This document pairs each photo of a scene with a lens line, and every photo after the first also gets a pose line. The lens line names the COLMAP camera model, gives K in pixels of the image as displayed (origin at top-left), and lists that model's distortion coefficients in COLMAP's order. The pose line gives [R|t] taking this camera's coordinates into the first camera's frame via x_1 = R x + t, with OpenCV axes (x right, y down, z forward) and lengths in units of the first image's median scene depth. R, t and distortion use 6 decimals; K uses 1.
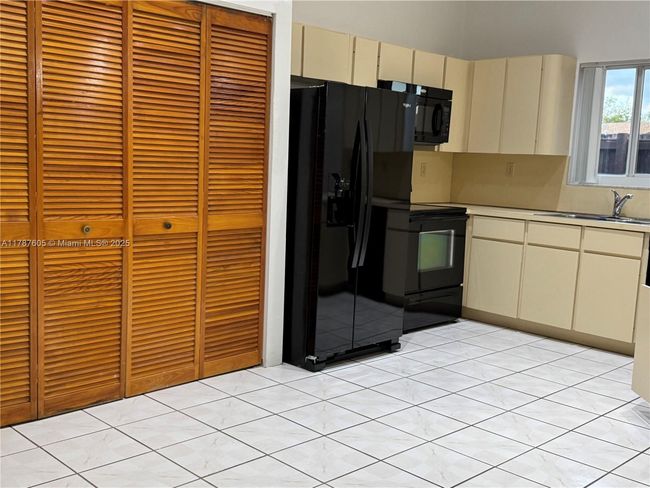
lens RADIAL K [[707.4, 0, 325.0], [0, 707.4, 244.0], [0, 0, 1]] dist [0.216870, -0.498328]
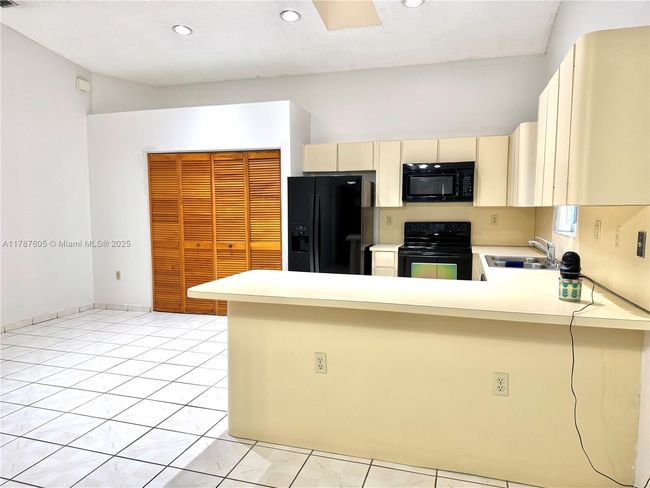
lens RADIAL K [[456.3, 0, 322.1], [0, 456.3, 246.9], [0, 0, 1]] dist [0.102420, -0.129274]
pose [[0.468834, 0.033891, -0.882636, 0.896825], [-0.084486, 0.996403, -0.006617, -0.027364], [0.879237, 0.077673, 0.470010, 0.392026]]
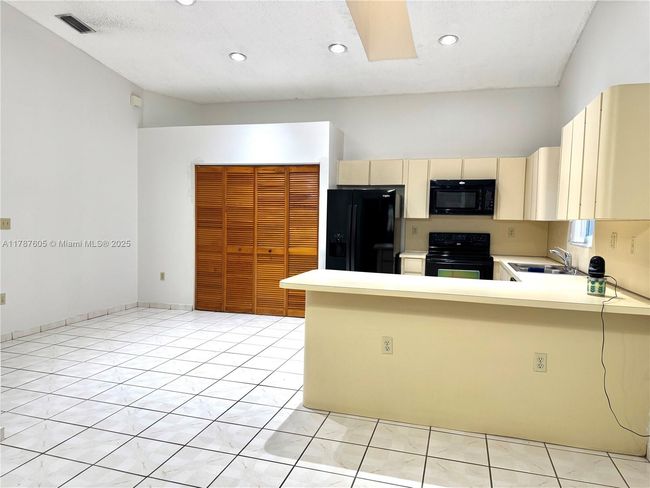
lens RADIAL K [[455.3, 0, 326.6], [0, 455.3, 245.9], [0, 0, 1]] dist [0.108021, -0.138654]
pose [[0.487608, 0.020394, -0.872825, 0.941583], [-0.104086, 0.993955, -0.034924, -0.005354], [0.866836, 0.107879, 0.486783, 0.260737]]
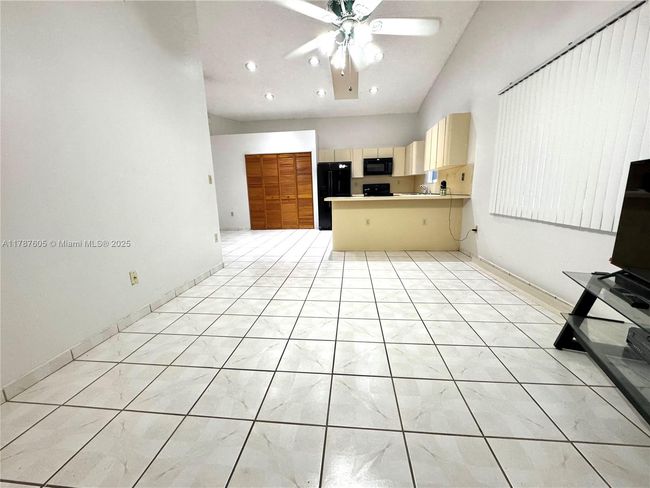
lens RADIAL K [[259.7, 0, 325.0], [0, 259.7, 244.0], [0, 0, 1]] dist [-0.002251, -0.000178]
pose [[0.635883, 0.095348, -0.765873, 1.030150], [-0.038058, 0.995006, 0.092276, 0.092749], [0.770847, -0.029529, 0.636336, -0.015659]]
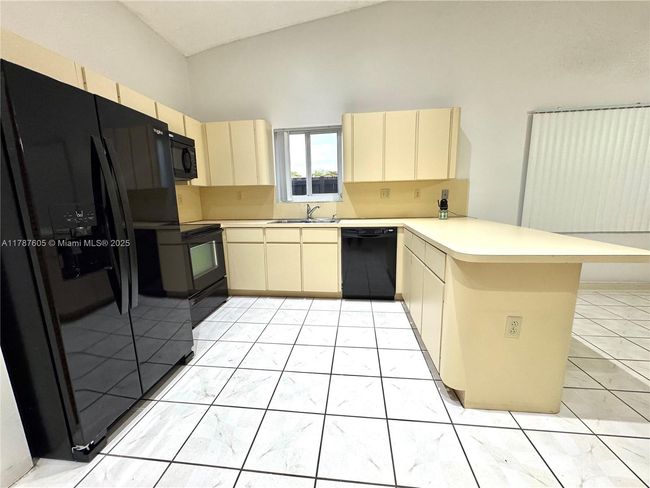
lens RADIAL K [[259.7, 0, 325.0], [0, 259.7, 244.0], [0, 0, 1]] dist [-0.002251, -0.000178]
pose [[0.780965, -0.169008, 0.601274, 0.045889], [0.128536, 0.985577, 0.110080, -0.044538], [-0.611206, -0.008683, 0.791424, 0.501629]]
